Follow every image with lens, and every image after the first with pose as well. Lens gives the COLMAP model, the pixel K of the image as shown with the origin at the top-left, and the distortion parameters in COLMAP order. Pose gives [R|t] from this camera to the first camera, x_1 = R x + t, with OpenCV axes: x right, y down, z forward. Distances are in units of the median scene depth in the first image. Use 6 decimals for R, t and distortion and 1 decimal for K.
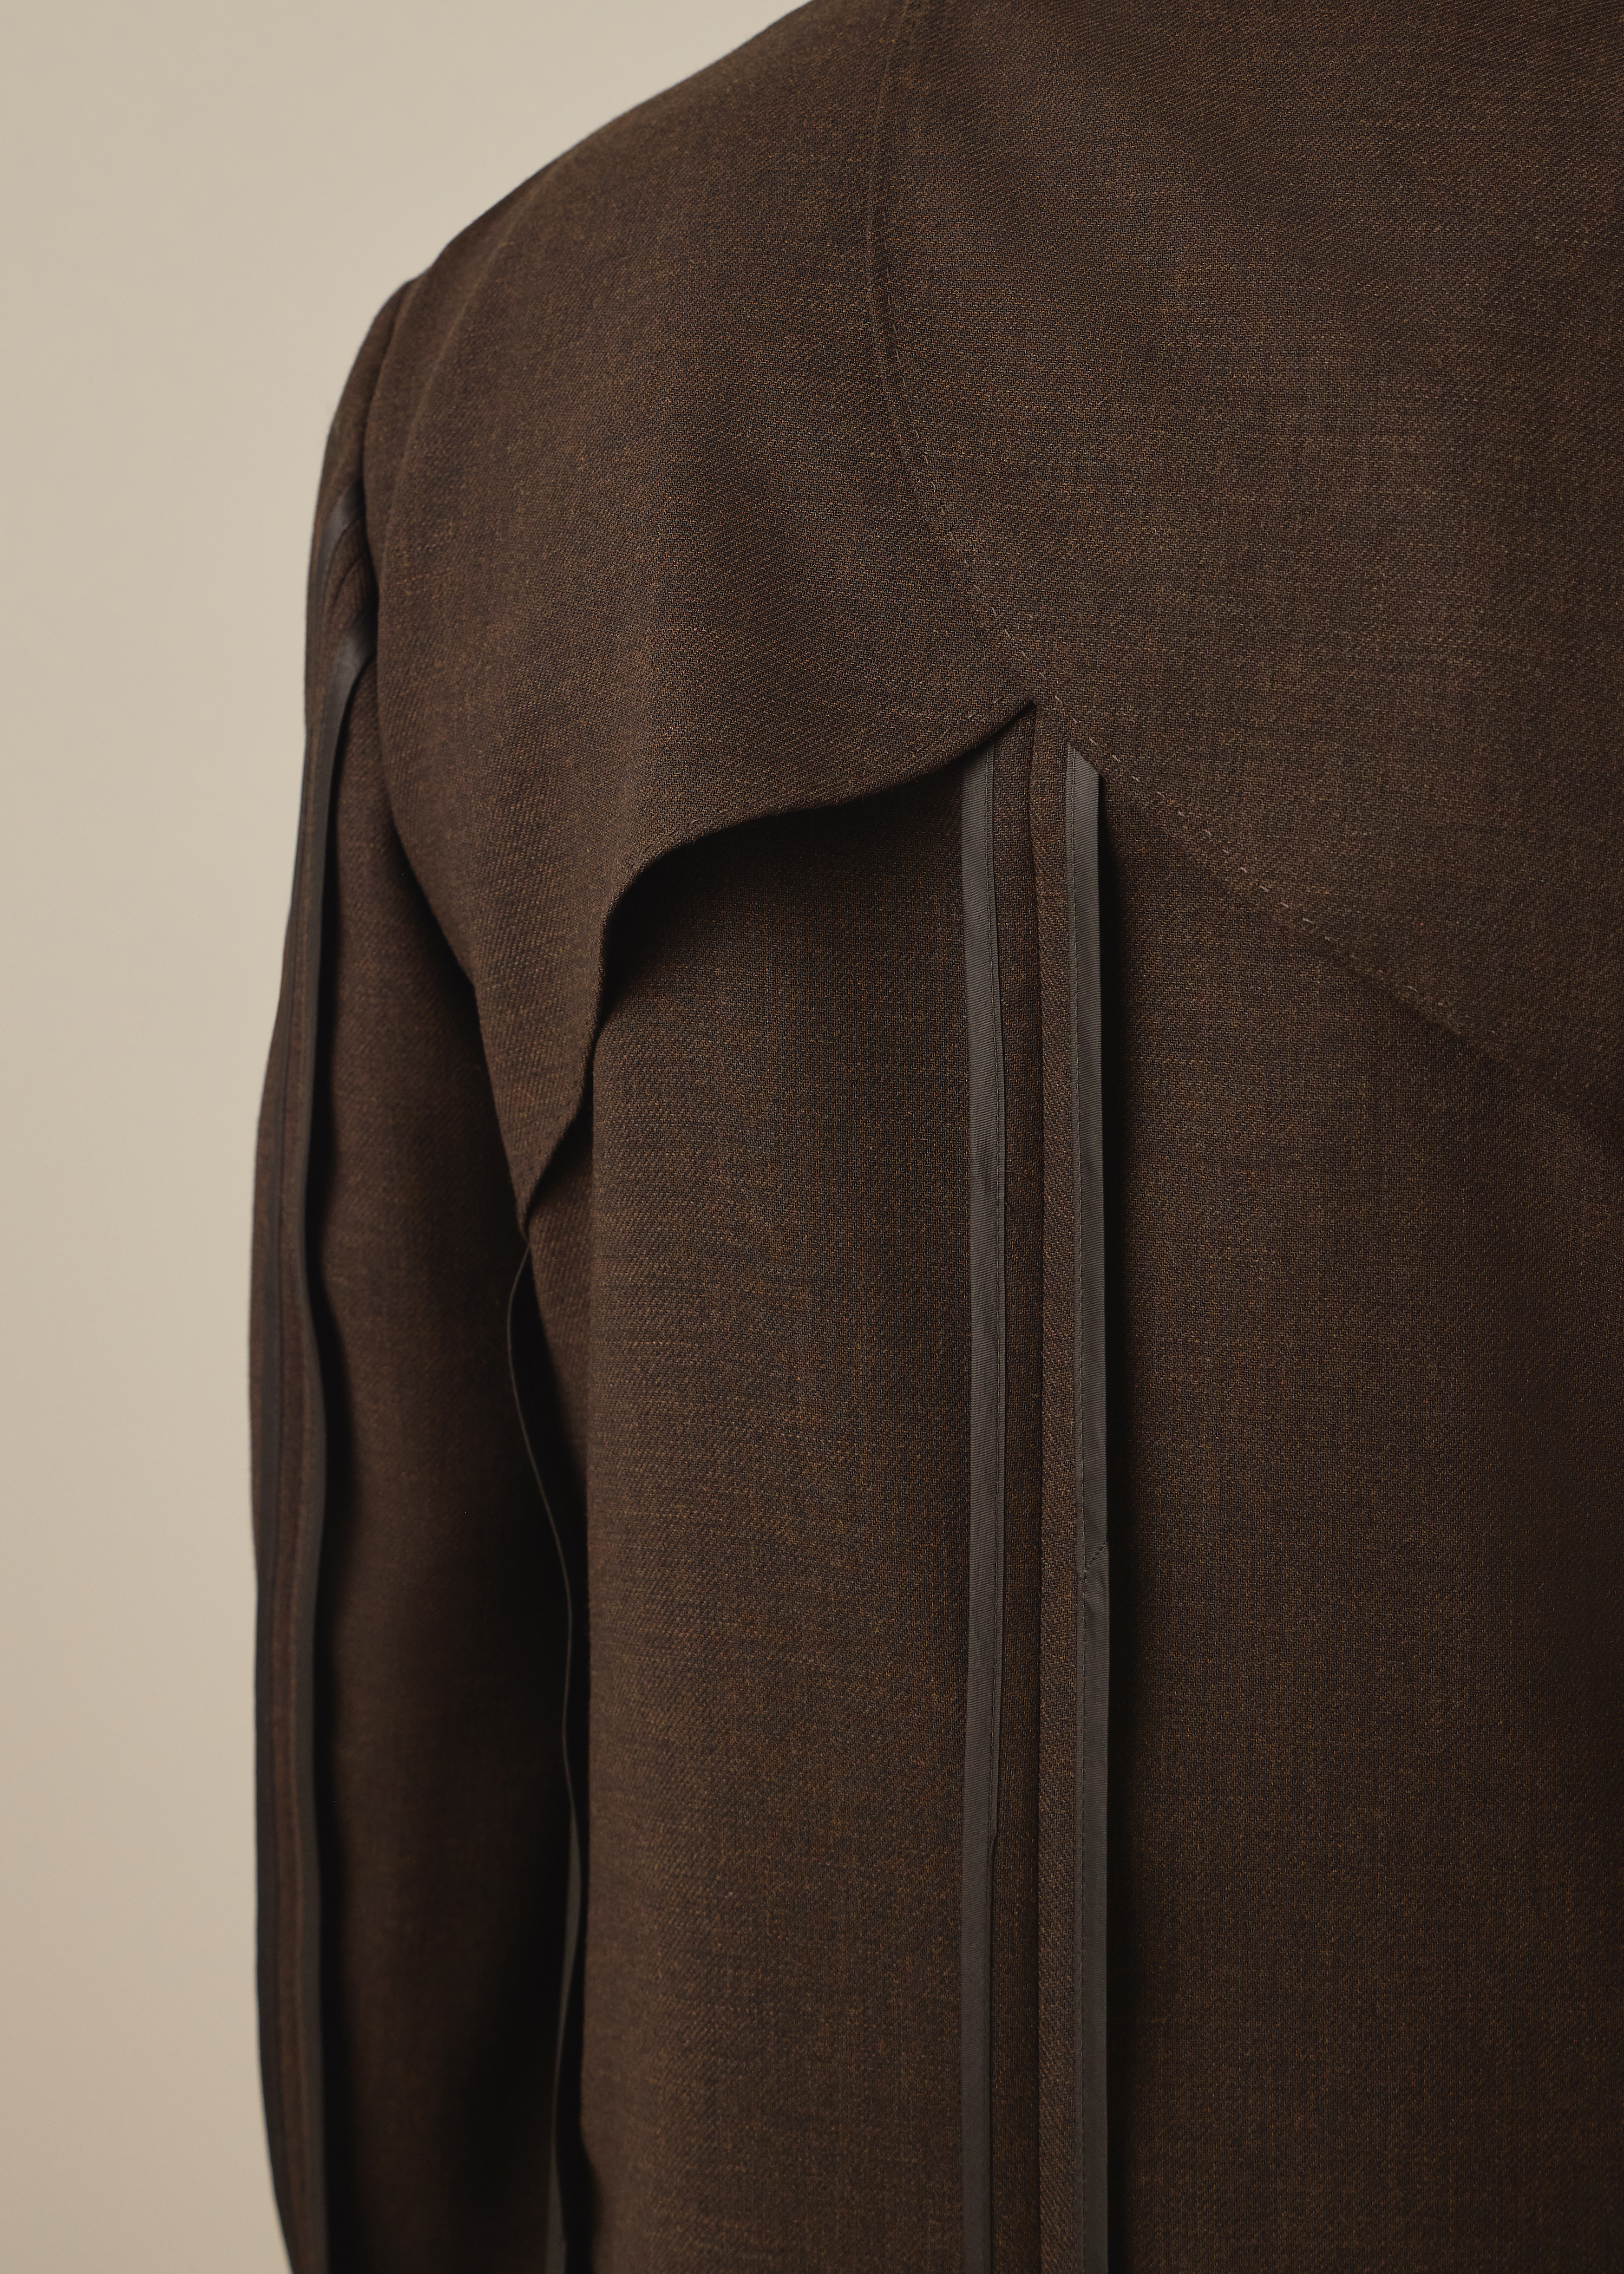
lens RADIAL K [[5909.2, 0, 812.0], [0, 5909.2, 1137.0], [0, 0, 1]] dist [-0.022181, -0.259105]
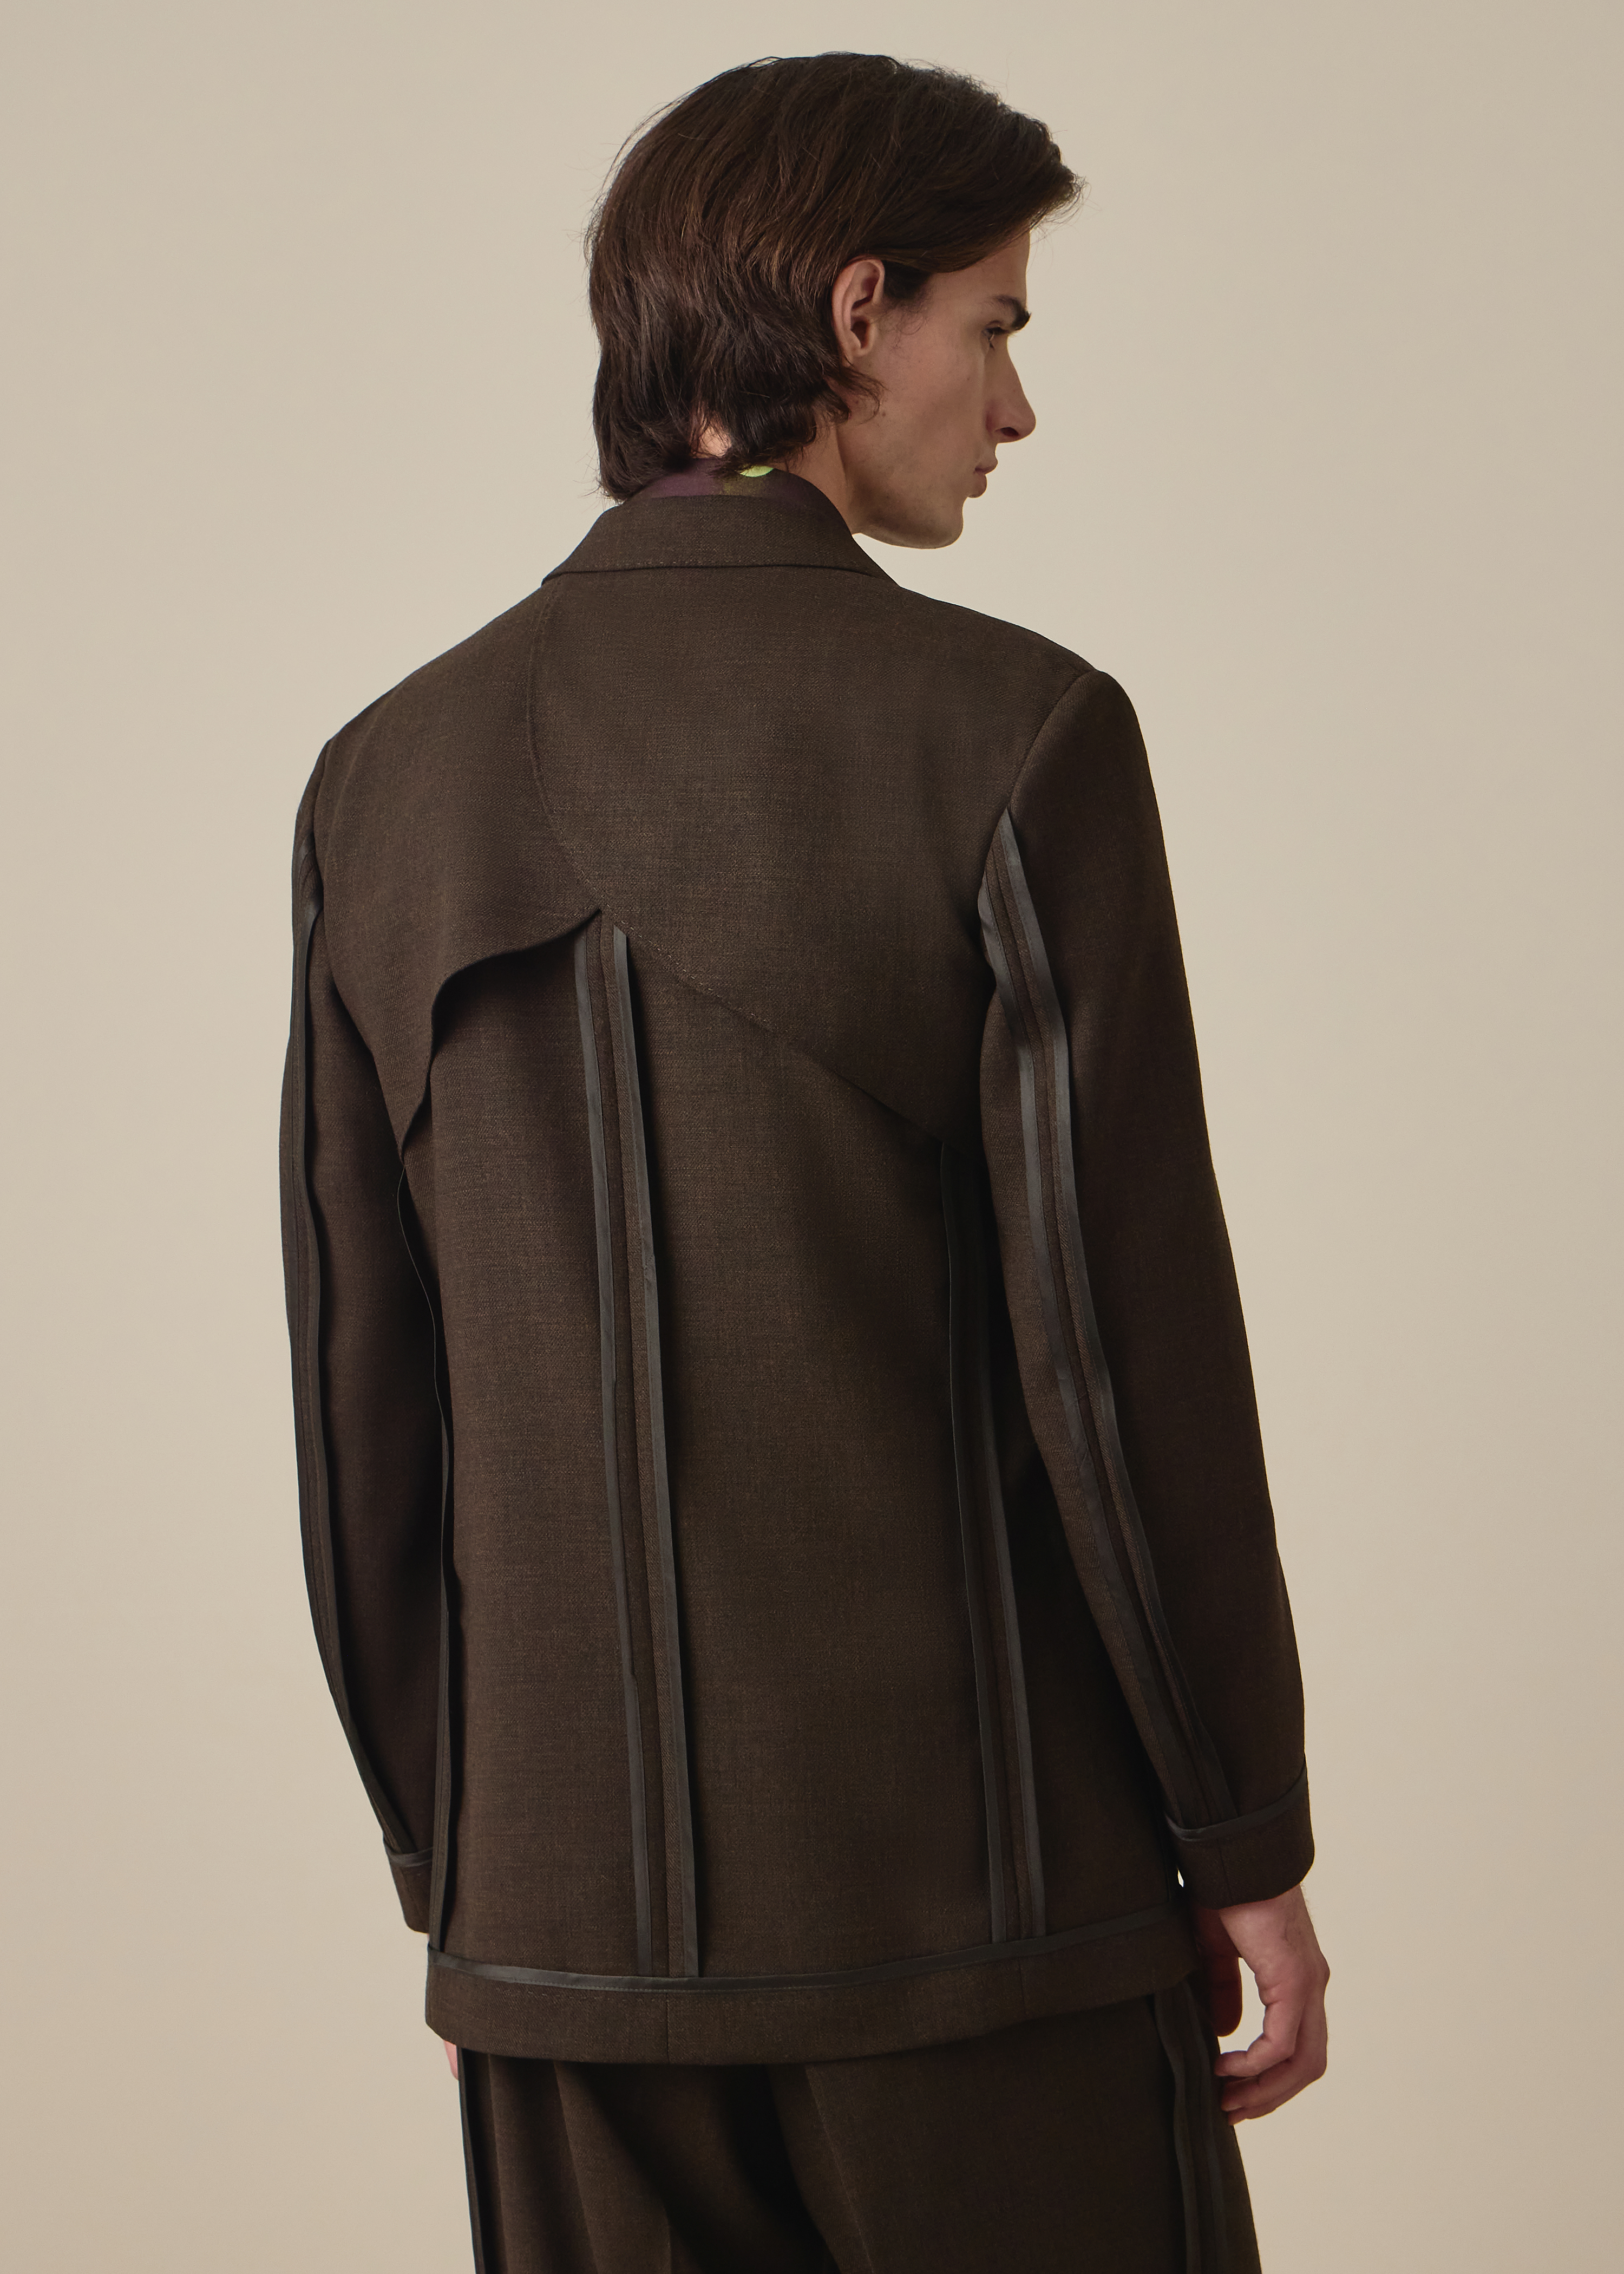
lens RADIAL K [[5862.9, 0, 812.0], [0, 5862.9, 1137.0], [0, 0, 1]] dist [-0.908773, -0.225907]
pose [[0.997799, -0.057903, 0.032316, 0.037822], [0.059401, 0.997103, -0.047505, 0.130697], [-0.029472, 0.049320, 0.998348, -1.309477]]
